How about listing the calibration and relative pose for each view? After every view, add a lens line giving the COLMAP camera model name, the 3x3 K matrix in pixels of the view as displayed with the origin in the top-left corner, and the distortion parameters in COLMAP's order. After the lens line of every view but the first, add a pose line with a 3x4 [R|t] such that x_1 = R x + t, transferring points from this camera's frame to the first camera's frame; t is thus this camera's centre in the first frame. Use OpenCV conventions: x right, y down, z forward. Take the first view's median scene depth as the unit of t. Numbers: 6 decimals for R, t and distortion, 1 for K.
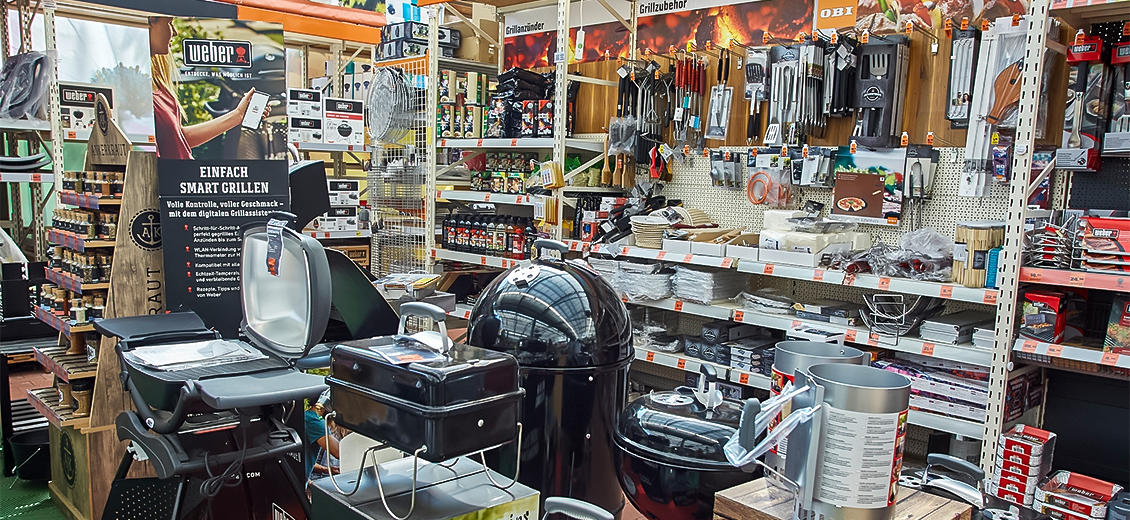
lens RADIAL K [[777.3, 0, 563.6], [0, 777.3, 292.0], [0, 0, 1]] dist [0.008122, 0.001371]
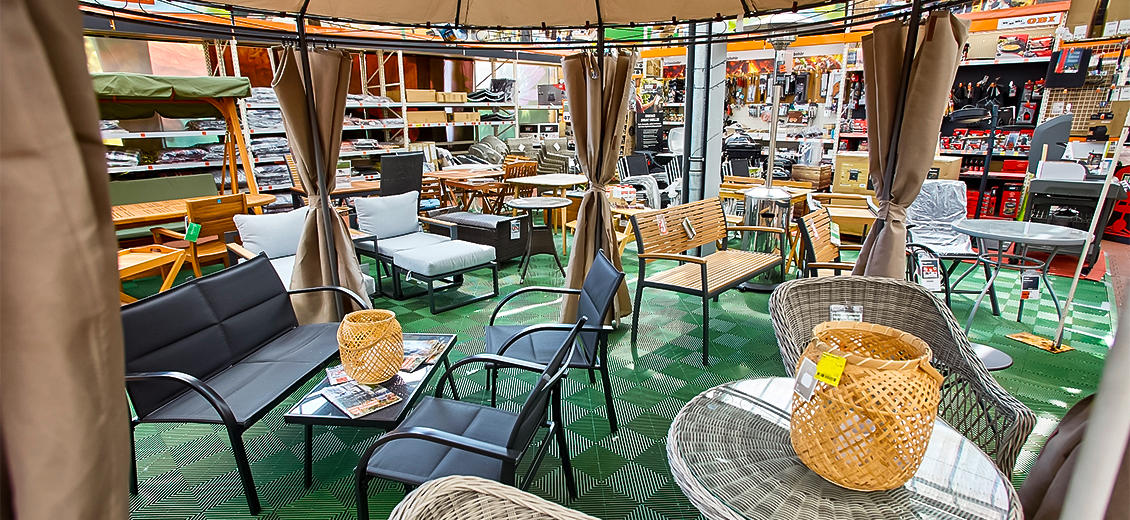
lens RADIAL K [[517.8, 0, 565.0], [0, 517.8, 260.0], [0, 0, 1]] dist [-0.028079, 0.000306]
pose [[0.997627, -0.051175, 0.046064, -0.868447], [0.045436, 0.991974, 0.117998, 0.210420], [-0.051733, -0.115625, 0.991945, -1.441105]]
